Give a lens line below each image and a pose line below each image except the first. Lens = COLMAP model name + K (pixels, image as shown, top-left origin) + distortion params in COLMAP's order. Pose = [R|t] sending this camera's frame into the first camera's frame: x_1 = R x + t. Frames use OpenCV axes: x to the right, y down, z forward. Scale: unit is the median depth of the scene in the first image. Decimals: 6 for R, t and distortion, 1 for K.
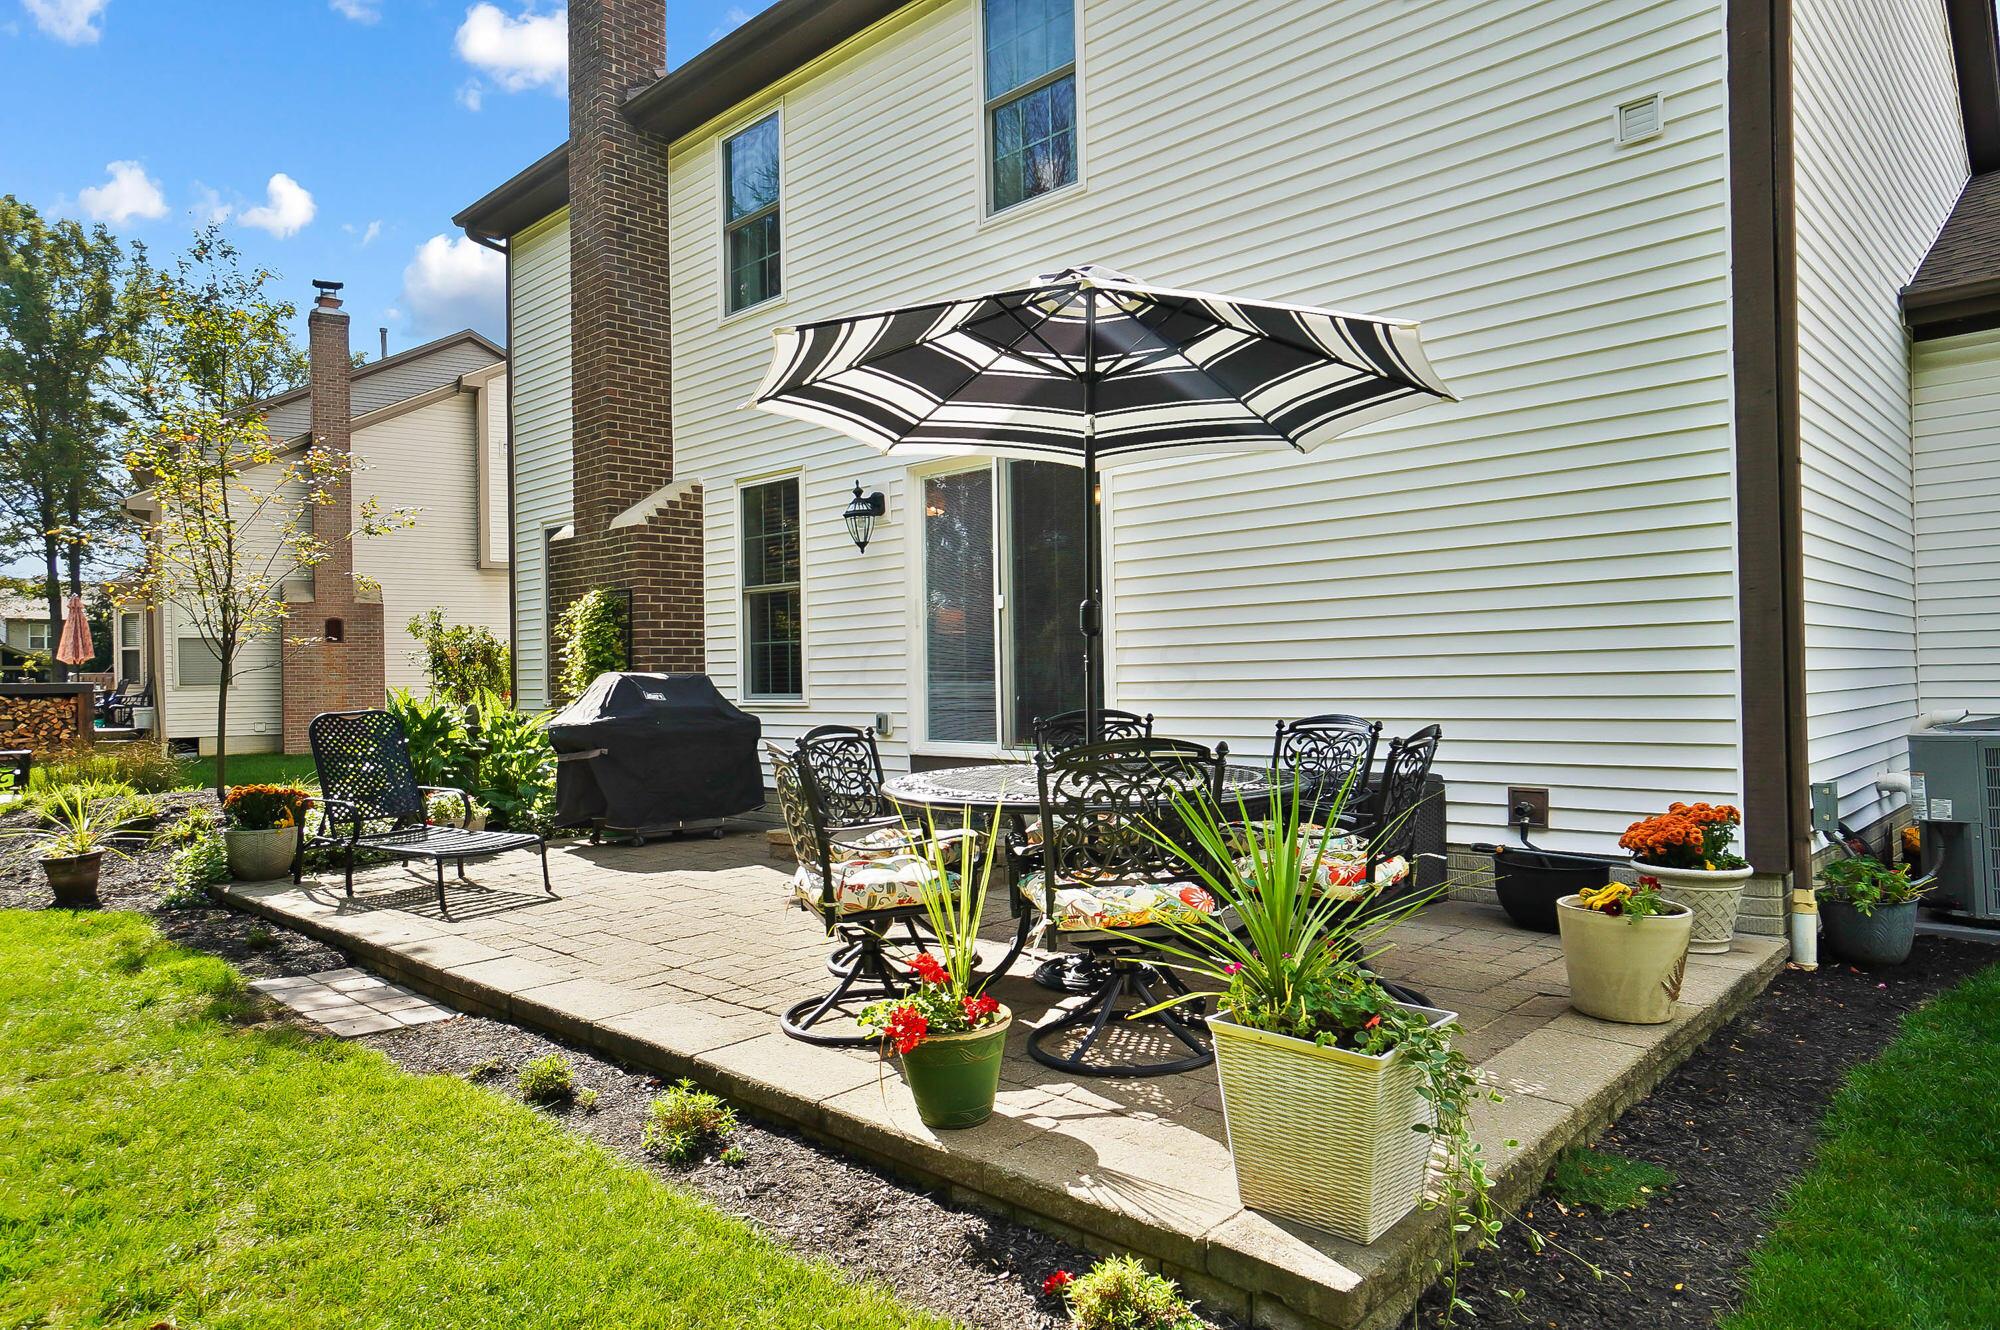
lens RADIAL K [[1225.3, 0, 1000.0], [0, 1225.3, 665.0], [0, 0, 1]] dist [-0.040333, 0.050273]
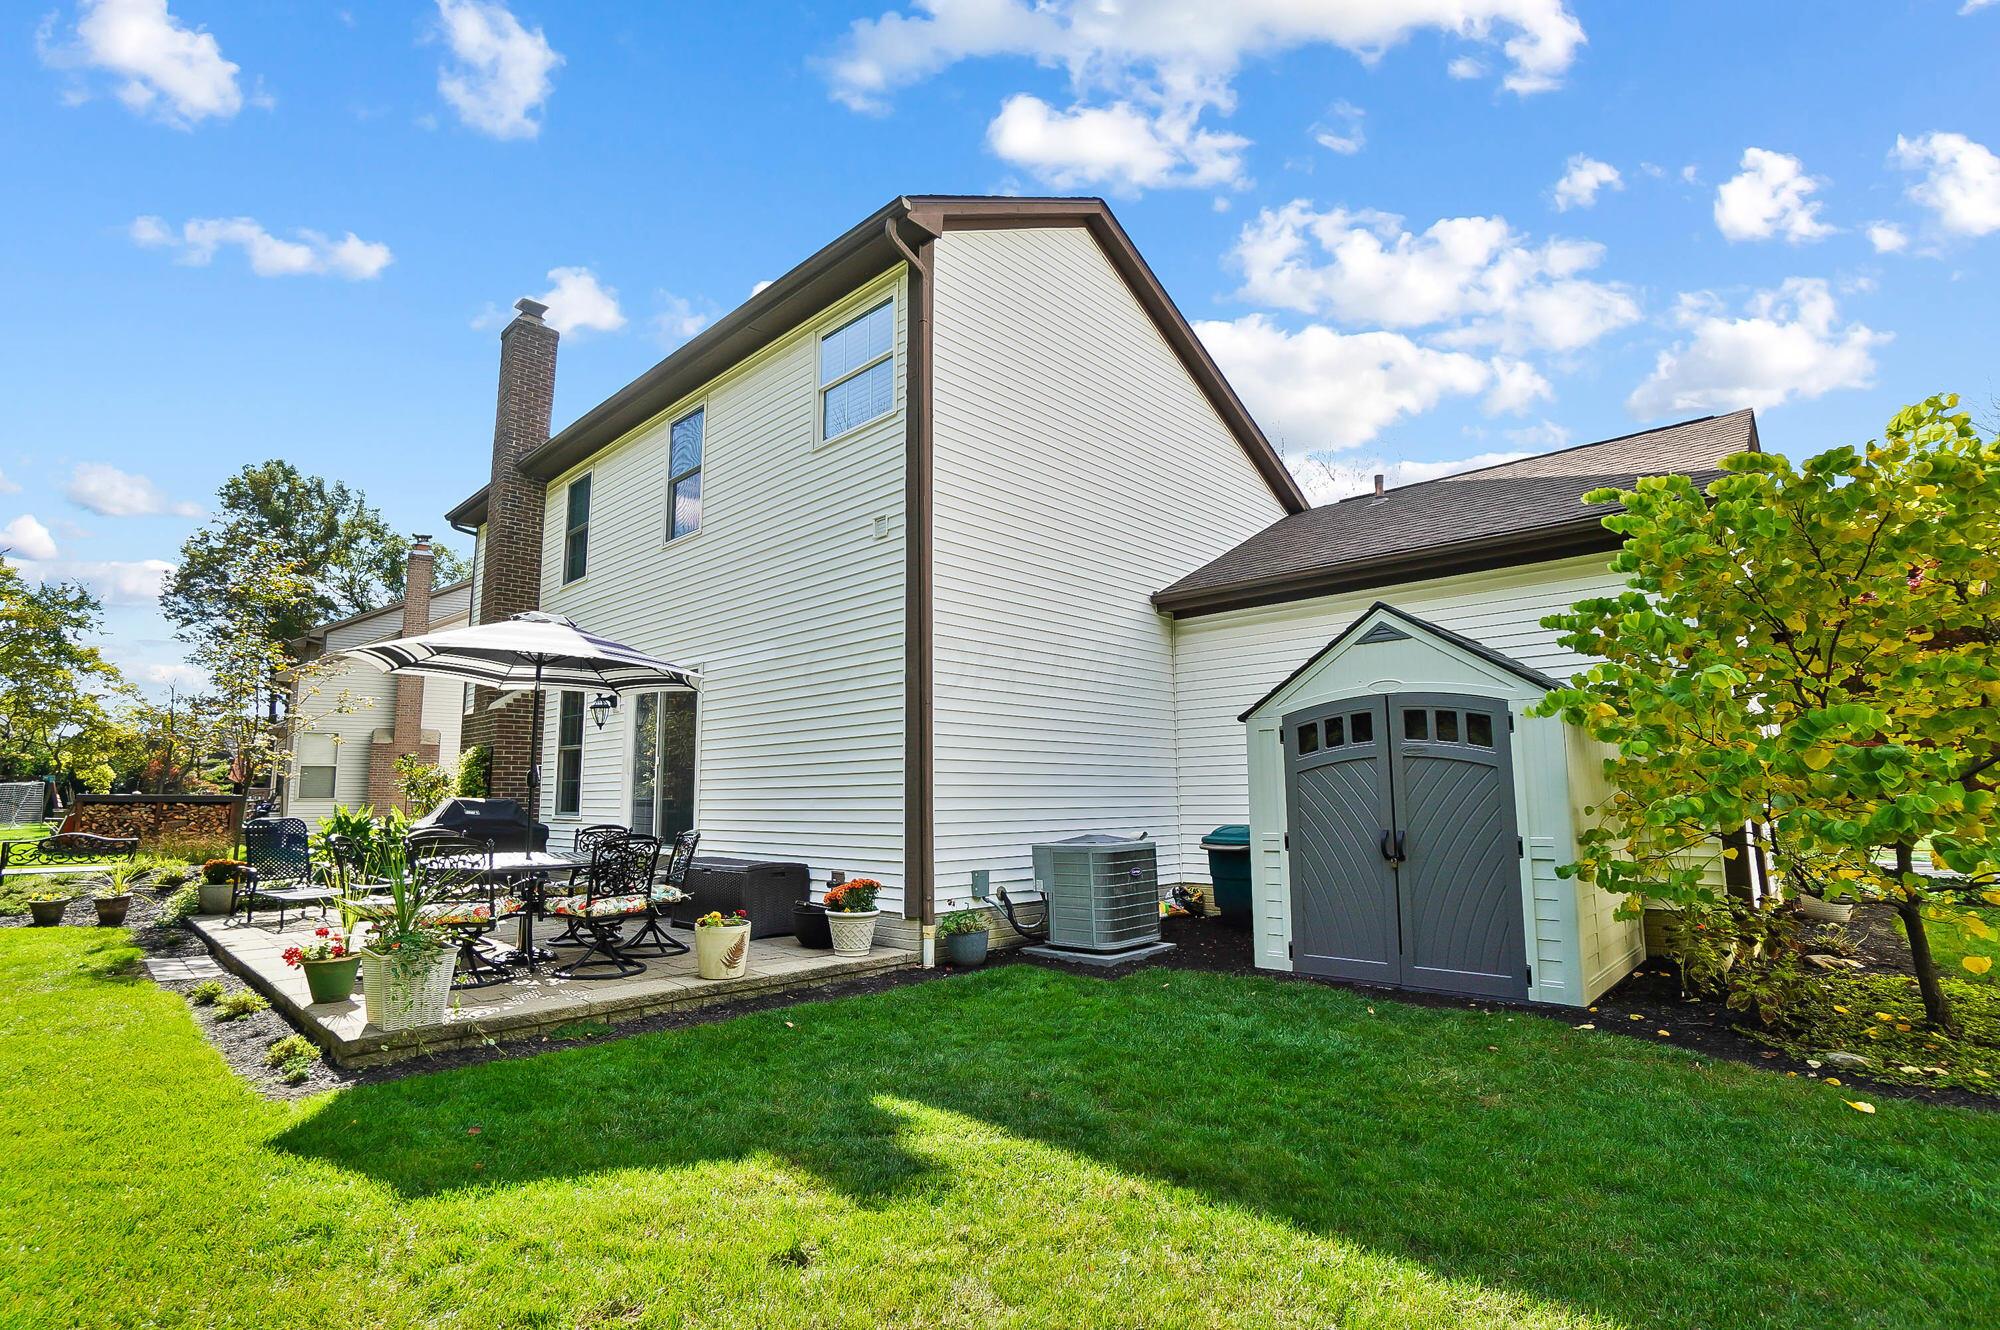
lens RADIAL K [[925.3, 0, 1000.0], [0, 925.3, 665.0], [0, 0, 1]] dist [-0.029423, 0.000198]
pose [[0.999888, 0.010346, -0.010802, 0.416895], [-0.011684, 0.991151, -0.132224, -0.016035], [0.009338, 0.132336, 0.991161, -0.254646]]
